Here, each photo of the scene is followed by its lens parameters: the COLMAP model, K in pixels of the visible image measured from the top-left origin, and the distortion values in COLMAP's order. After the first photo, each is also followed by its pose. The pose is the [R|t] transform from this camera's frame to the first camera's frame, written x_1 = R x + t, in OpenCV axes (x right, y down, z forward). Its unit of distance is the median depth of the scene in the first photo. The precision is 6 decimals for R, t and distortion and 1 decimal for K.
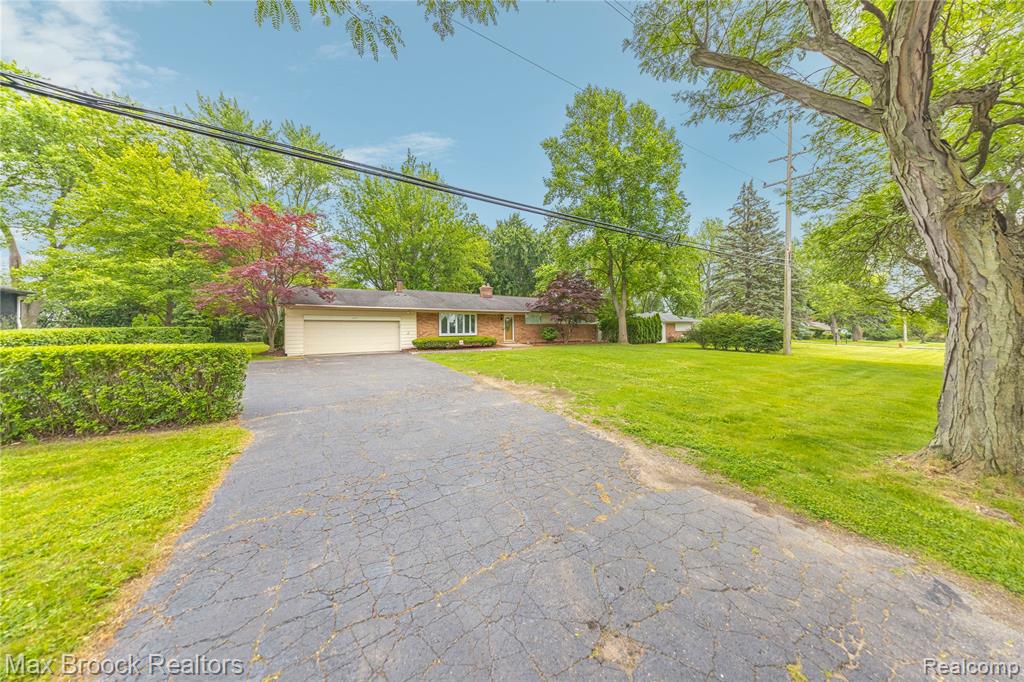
lens RADIAL K [[299.4, 0, 513.6], [0, 299.4, 334.5], [0, 0, 1]] dist [0.000002, 0.000013]
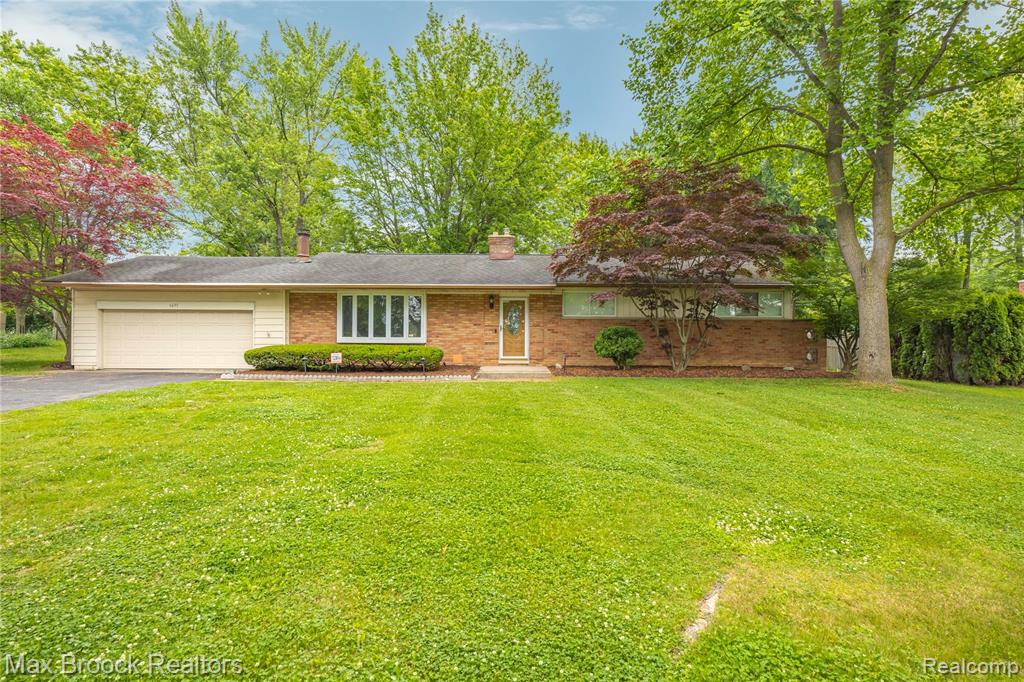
lens RADIAL K [[492.6, 0, 514.1], [0, 492.6, 330.7], [0, 0, 1]] dist [0.000673, 0.000306]
pose [[0.856935, 0.012930, -0.515263, 0.389467], [-0.022475, 0.999672, -0.012293, -0.010074], [0.514934, 0.022114, 0.856944, 0.473889]]
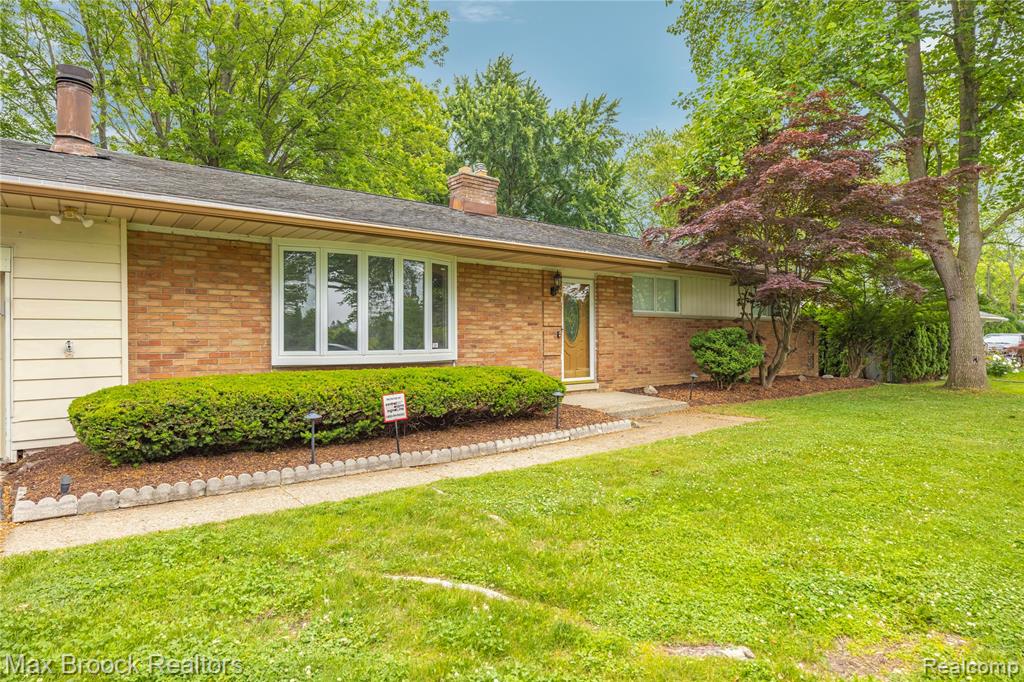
lens RADIAL K [[558.4, 0, 510.3], [0, 558.4, 332.4], [0, 0, 1]] dist [-0.001138, -0.001265]
pose [[0.995948, 0.010752, 0.089281, -0.128058], [-0.008607, 0.999666, -0.024380, -0.008260], [-0.089513, 0.023513, 0.995708, 0.626988]]
